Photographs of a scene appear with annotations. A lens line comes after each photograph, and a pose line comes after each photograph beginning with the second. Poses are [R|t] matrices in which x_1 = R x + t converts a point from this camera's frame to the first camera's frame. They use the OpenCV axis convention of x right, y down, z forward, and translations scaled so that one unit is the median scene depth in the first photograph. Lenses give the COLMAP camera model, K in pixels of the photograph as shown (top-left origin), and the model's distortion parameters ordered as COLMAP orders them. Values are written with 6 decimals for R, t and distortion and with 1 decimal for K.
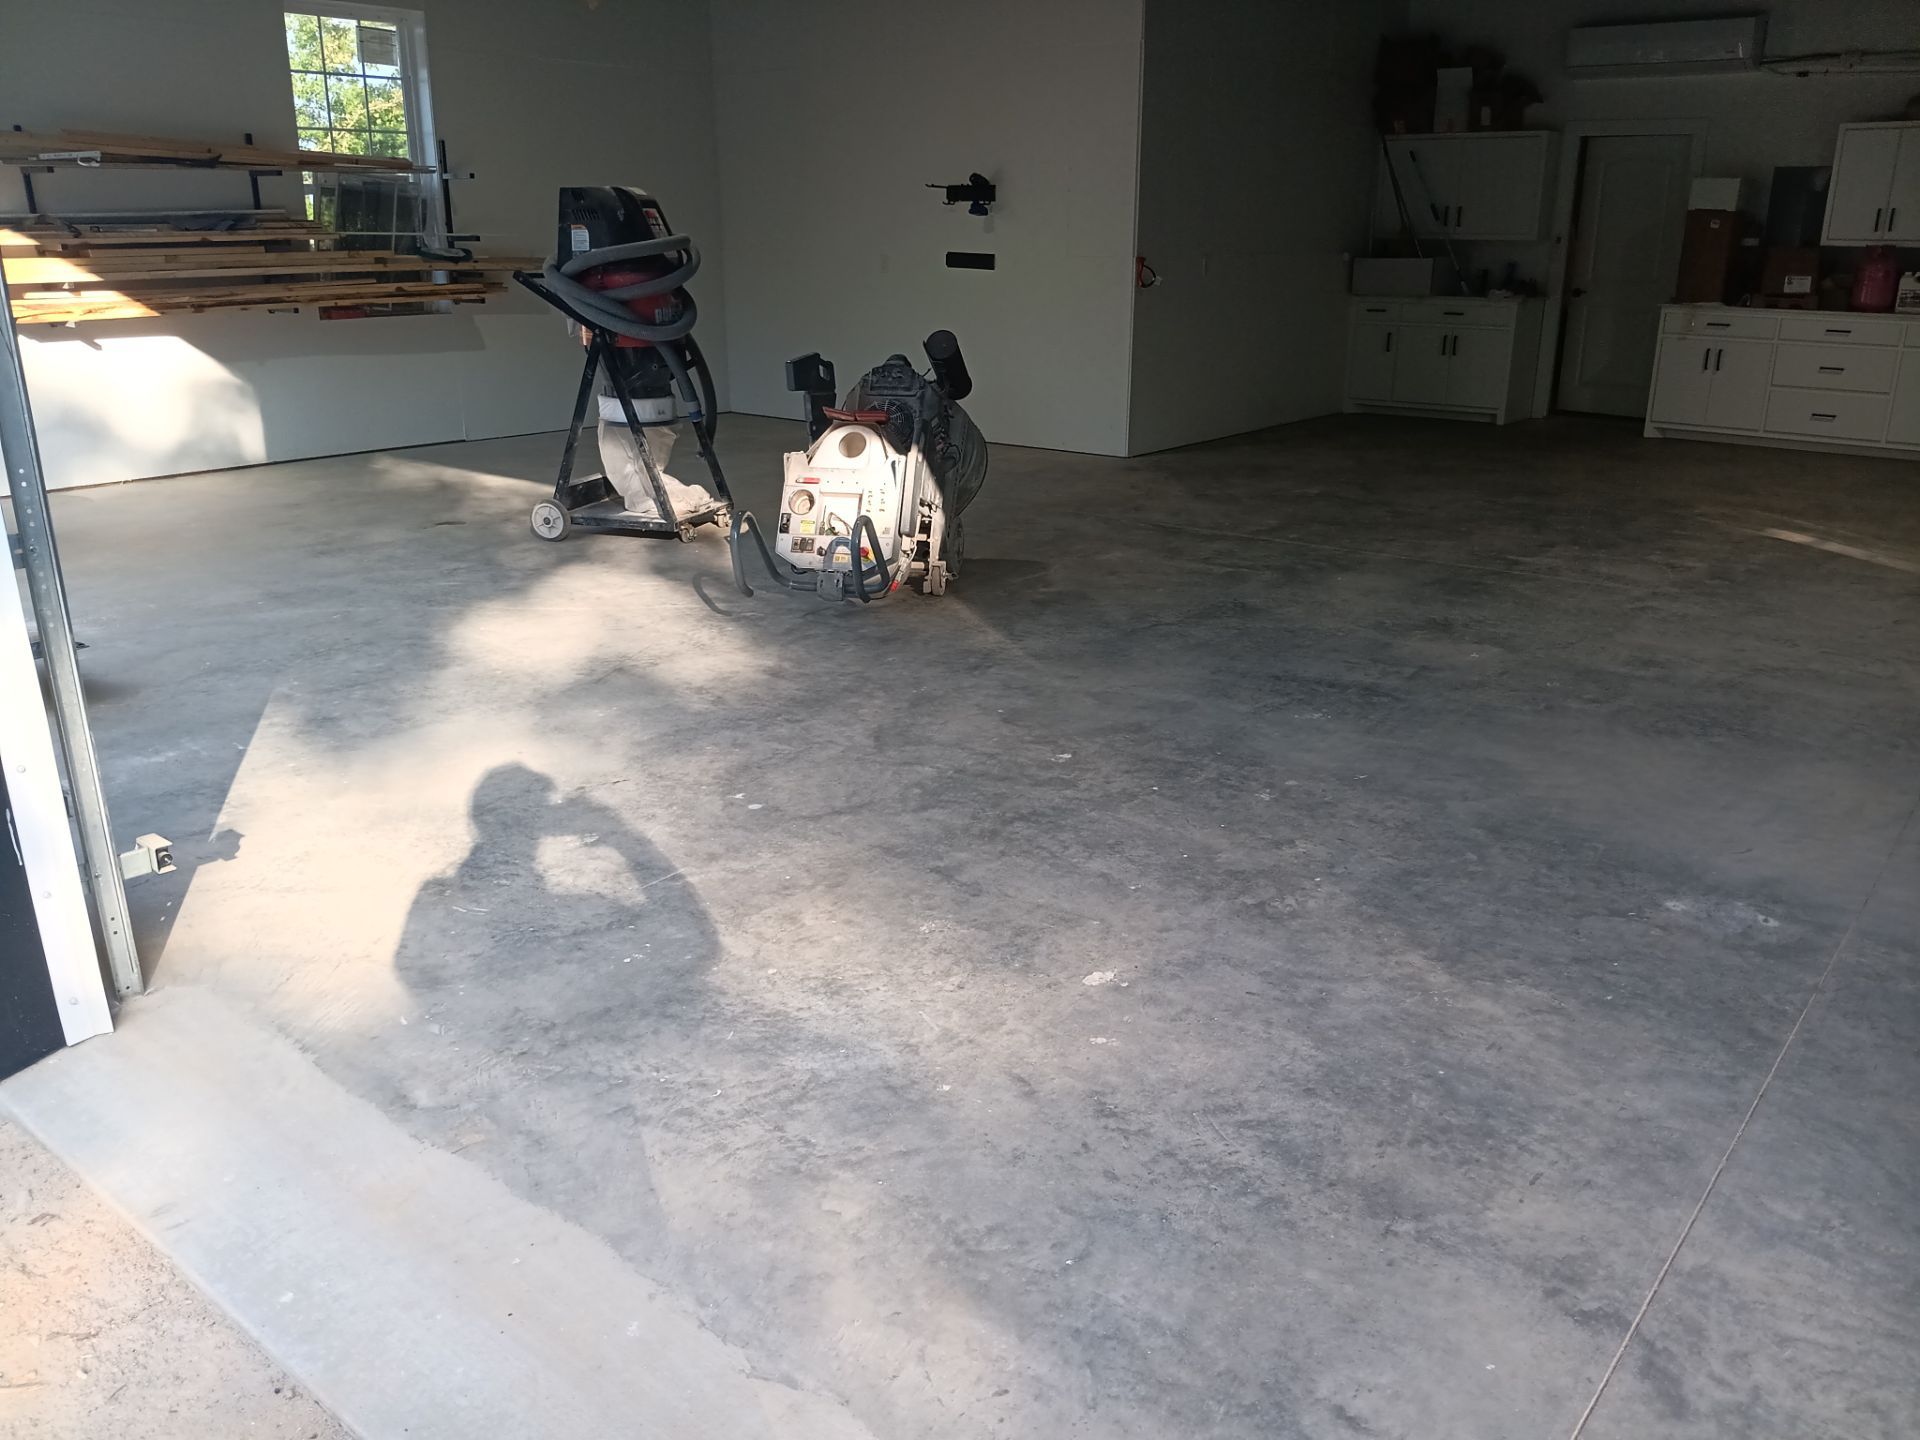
lens RADIAL K [[1496.6, 0, 973.8], [0, 1496.6, 711.6], [0, 0, 1]] dist [0.001069, -0.057076]
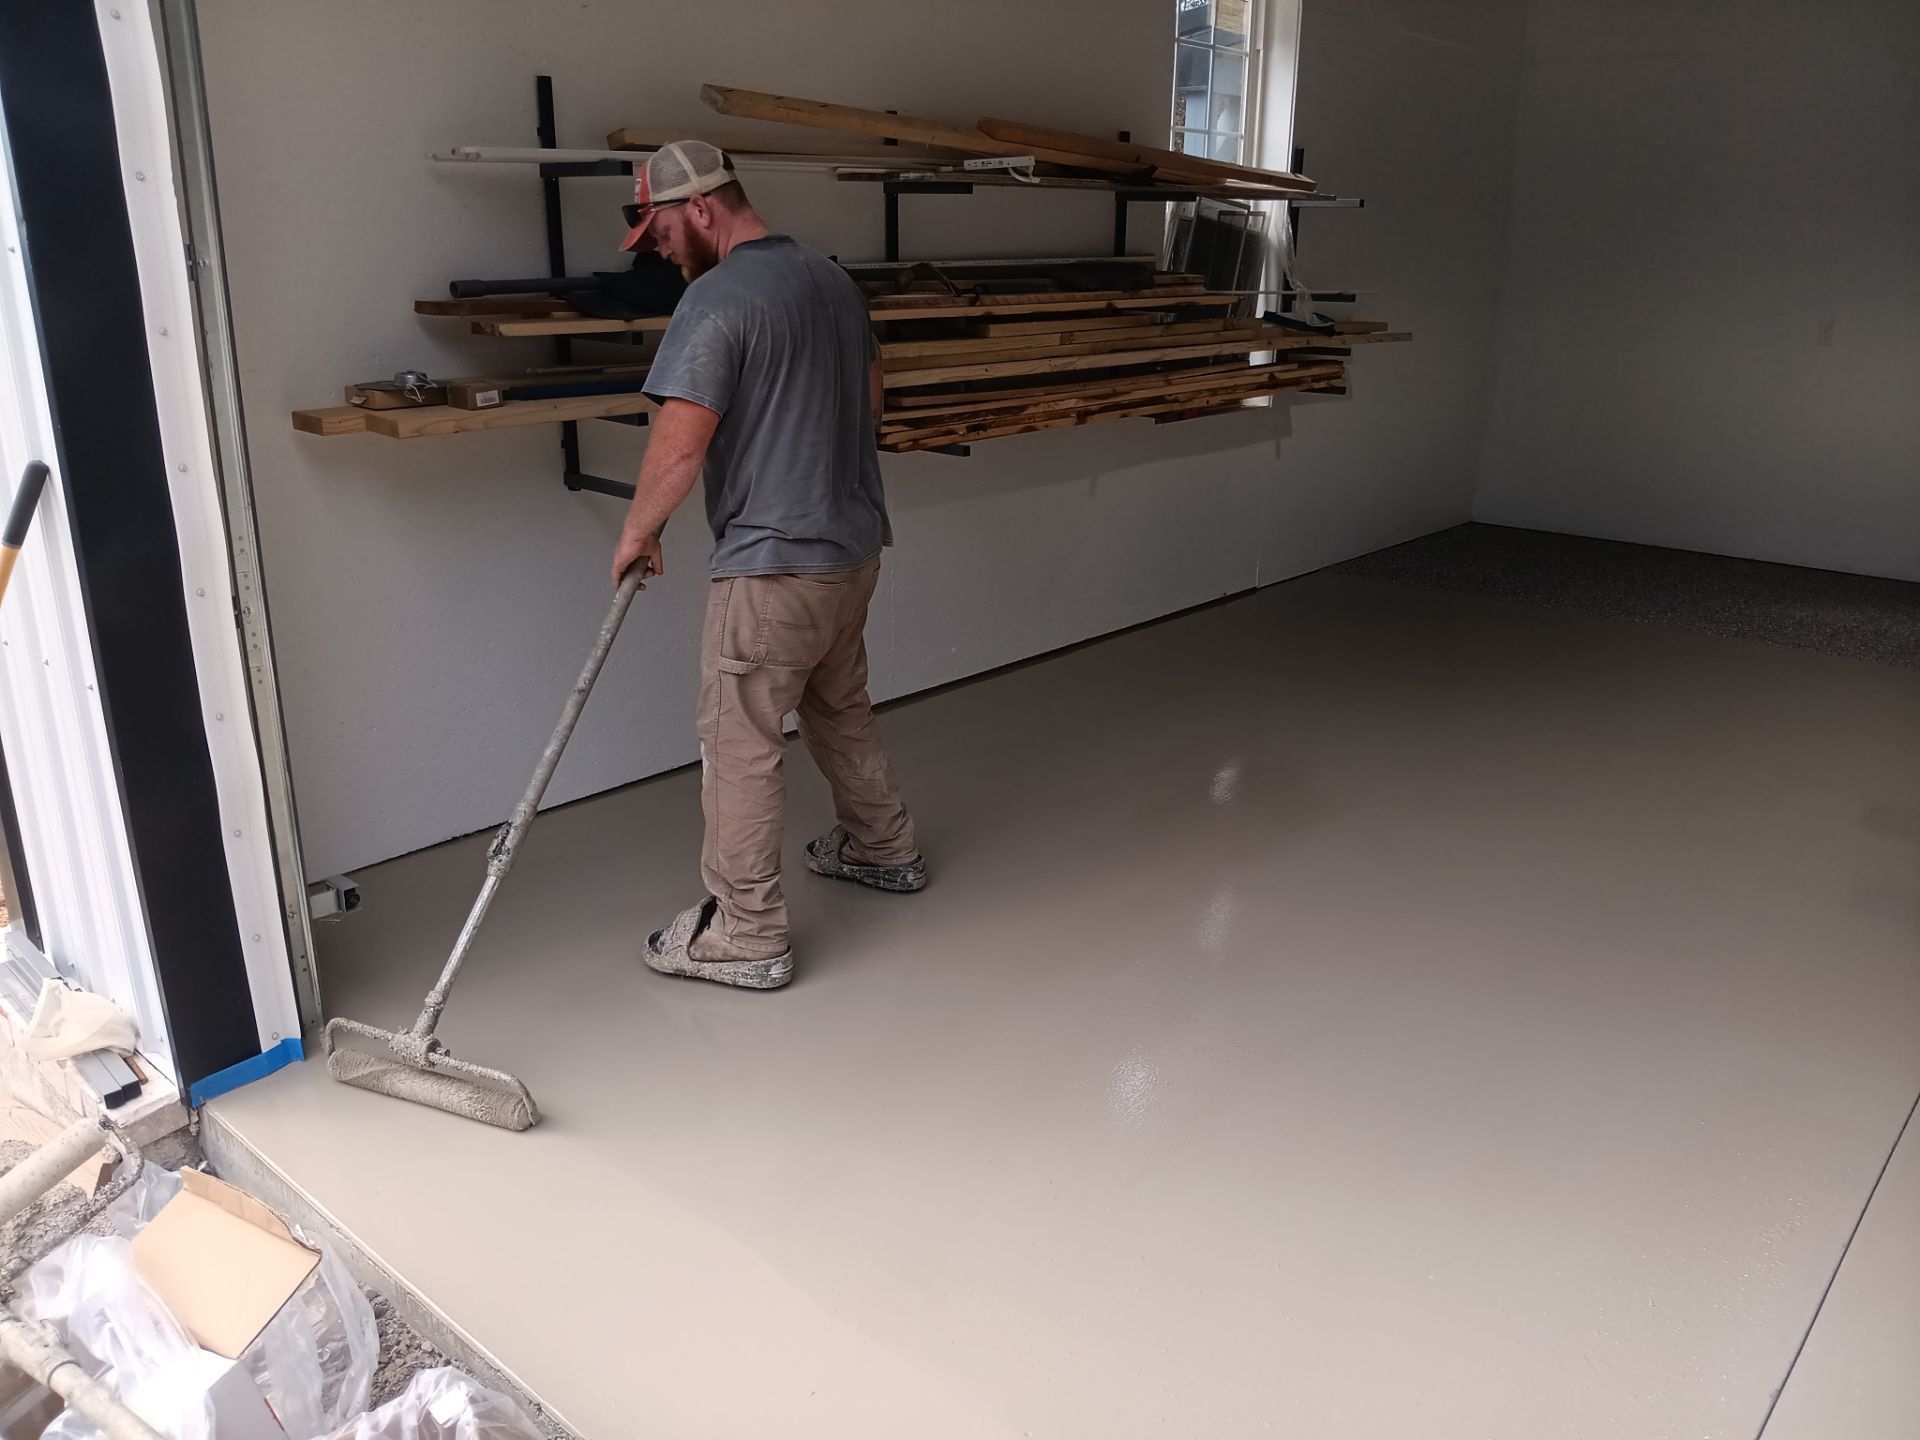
lens RADIAL K [[1496.6, 0, 1020.5], [0, 1496.6, 726.5], [0, 0, 1]] dist [0.001069, -0.057076]
pose [[0.999213, 0.010816, -0.038151, -0.526661], [-0.010619, 0.999929, 0.005352, -0.147656], [0.038207, -0.004943, 0.999258, 0.382683]]
